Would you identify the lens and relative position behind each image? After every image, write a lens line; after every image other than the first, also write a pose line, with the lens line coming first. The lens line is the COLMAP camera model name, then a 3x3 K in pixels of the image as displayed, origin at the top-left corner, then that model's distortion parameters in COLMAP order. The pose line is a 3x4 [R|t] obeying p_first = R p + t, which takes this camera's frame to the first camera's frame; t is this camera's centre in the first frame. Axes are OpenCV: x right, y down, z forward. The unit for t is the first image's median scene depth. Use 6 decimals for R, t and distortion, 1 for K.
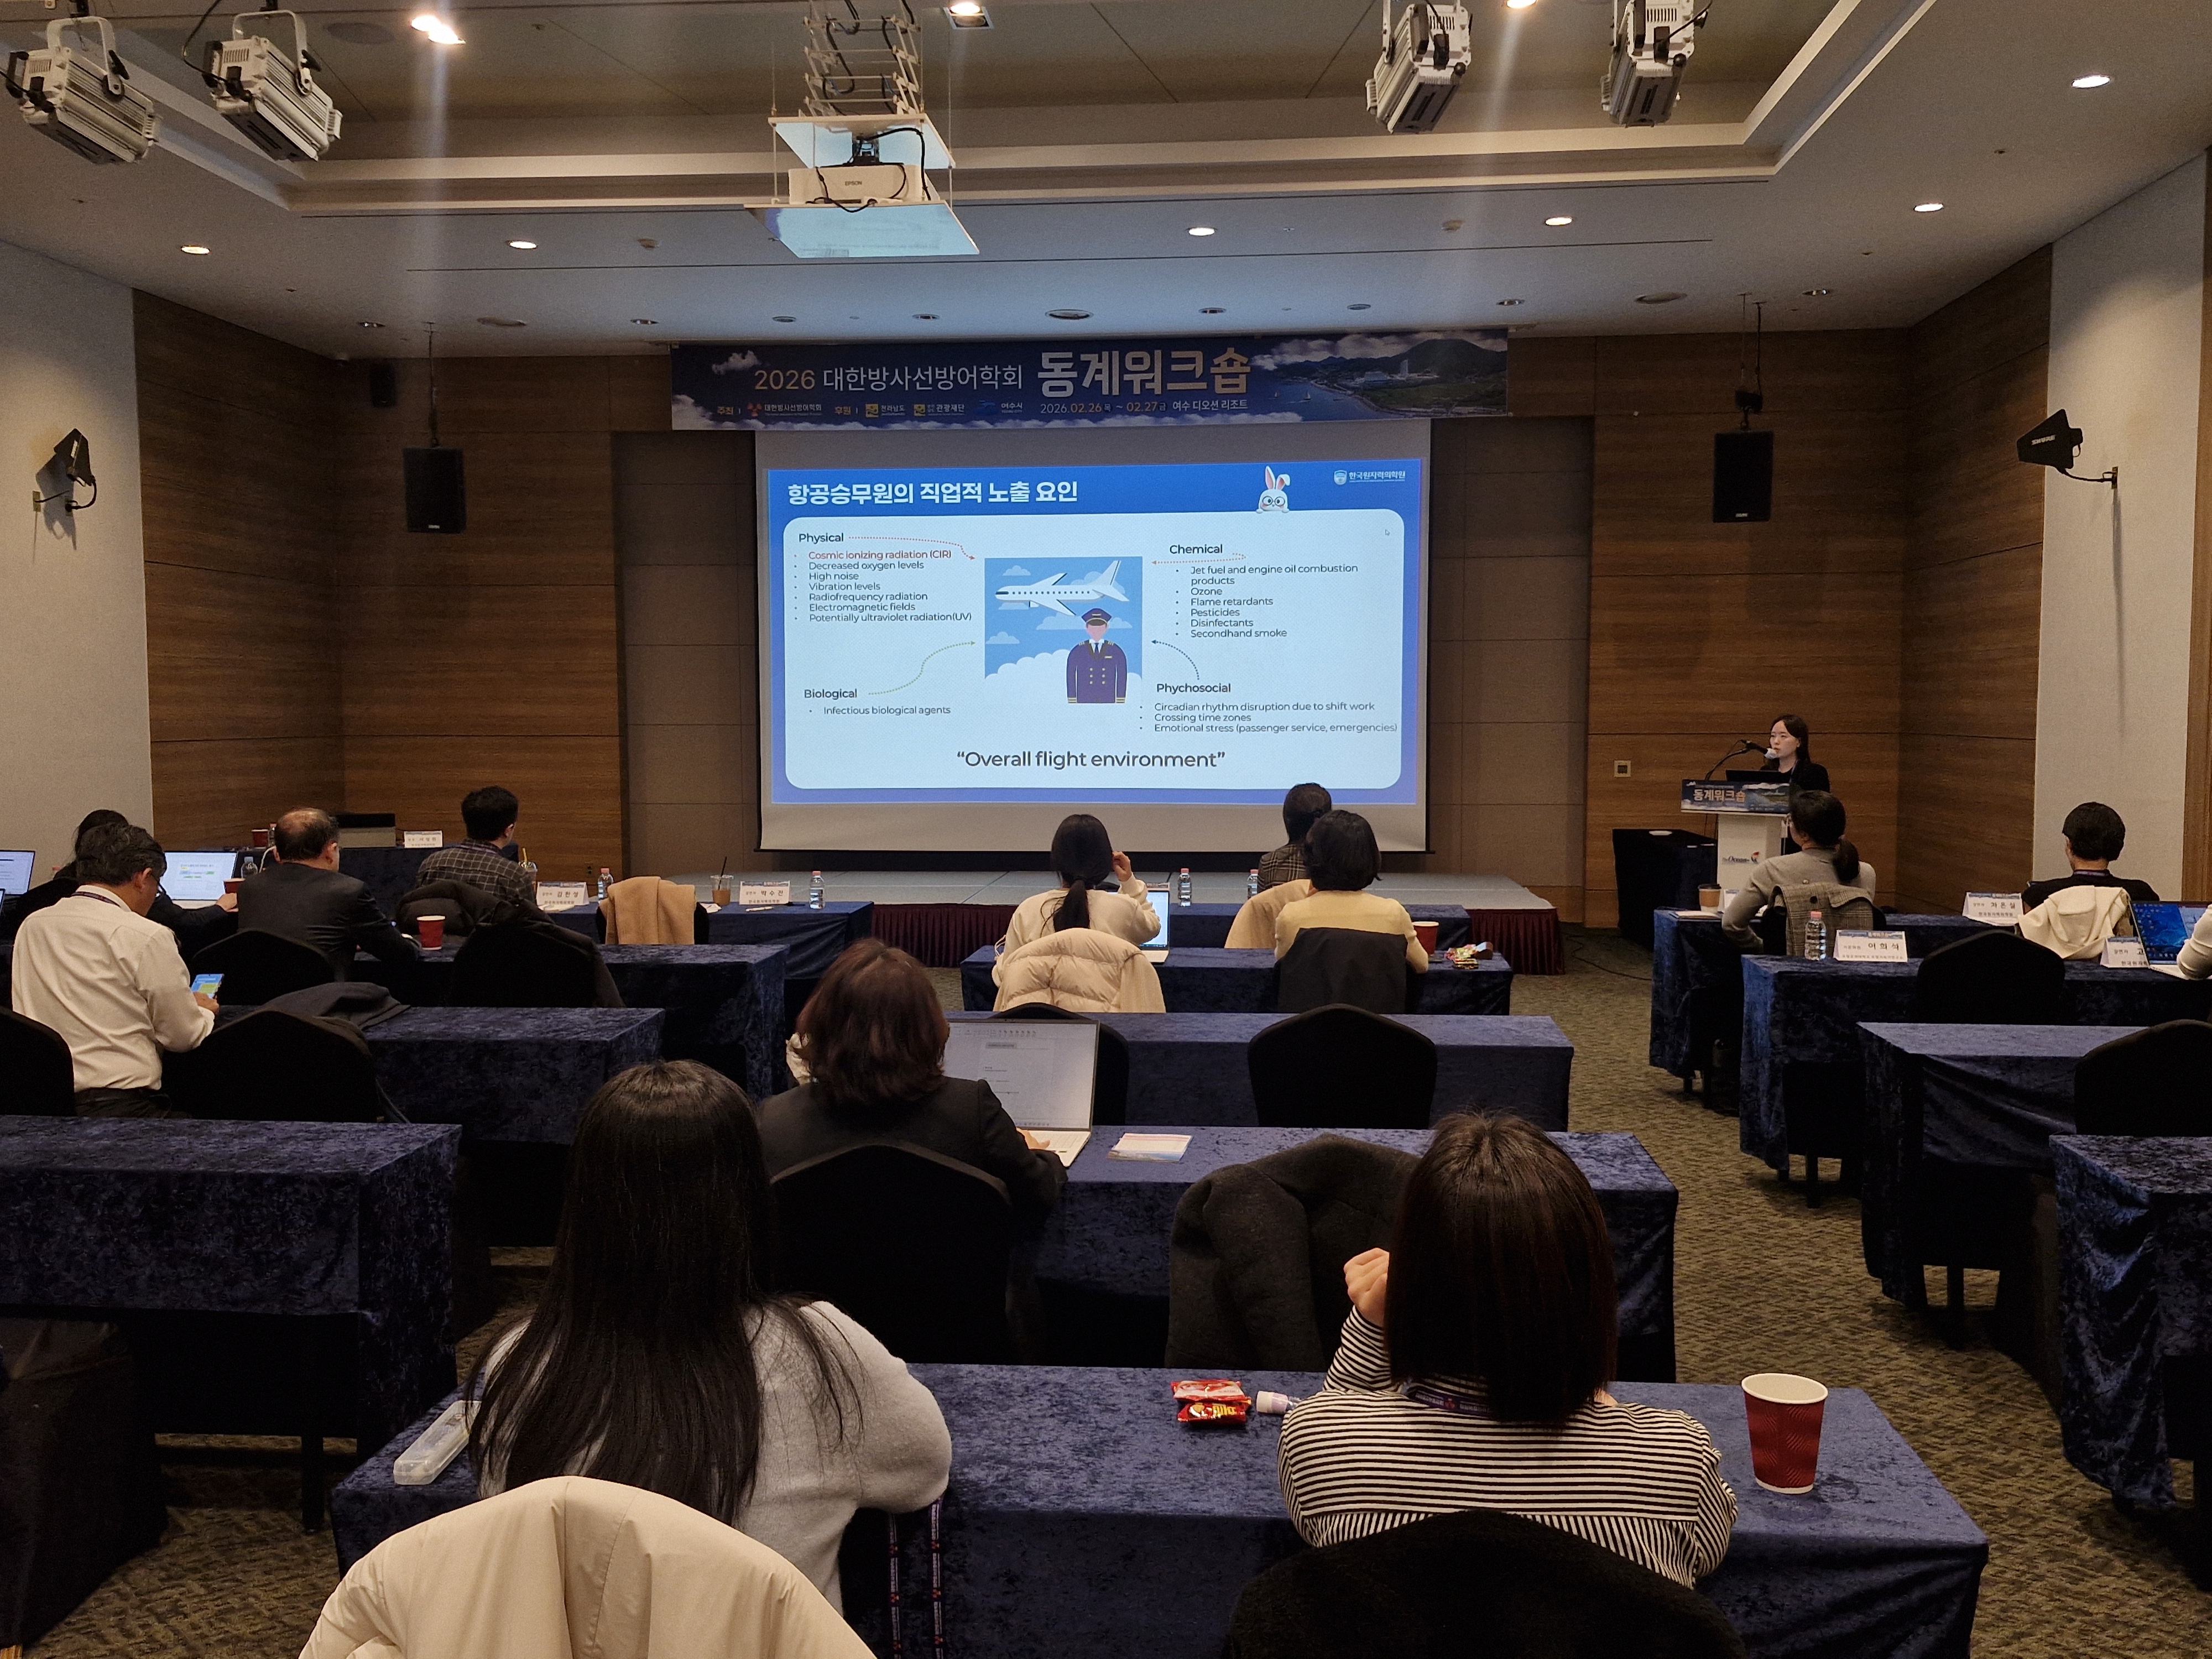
lens RADIAL K [[1974.8, 0, 1106.0], [0, 1974.8, 829.5], [0, 0, 1]] dist [0.141445, -0.213696]
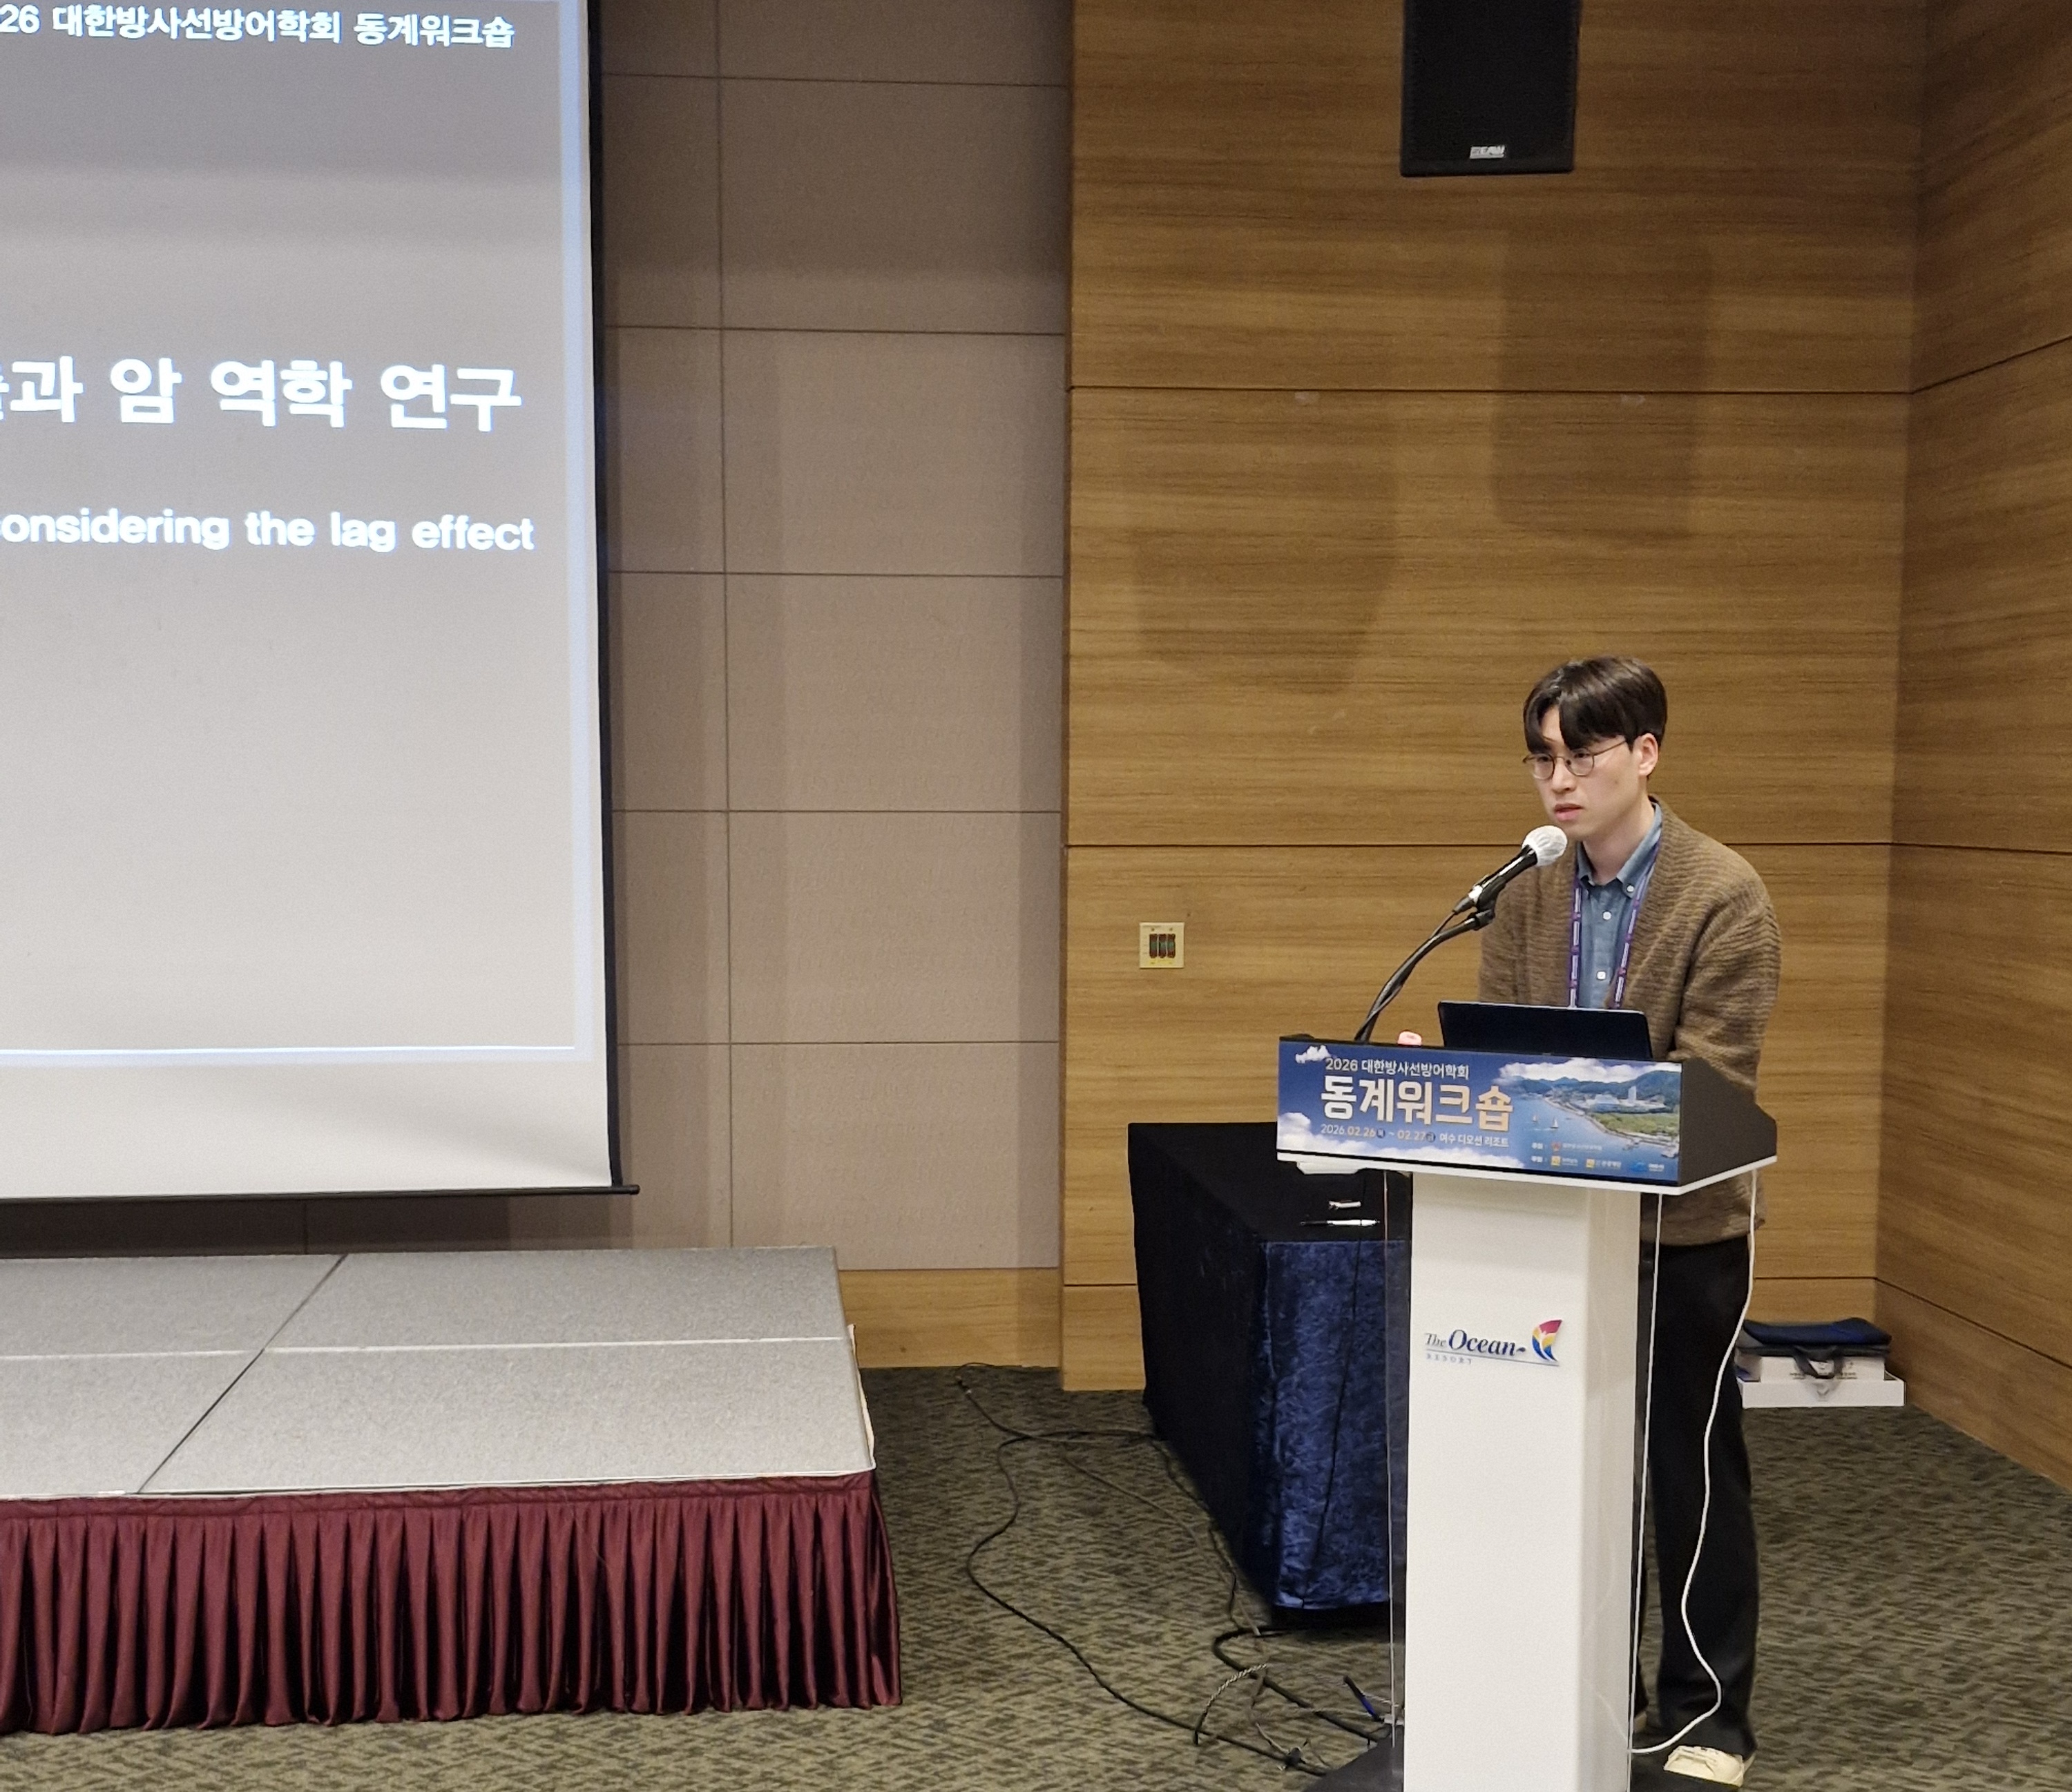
lens RADIAL K [[2880.6, 0, 1039.0], [0, 2880.6, 1101.9], [0, 0, 1]] dist [0.168870, -0.385173]
pose [[0.986512, -0.012633, 0.163203, 0.156409], [0.004773, 0.998814, 0.048462, -0.027970], [-0.163622, -0.047029, 0.985402, 0.504860]]
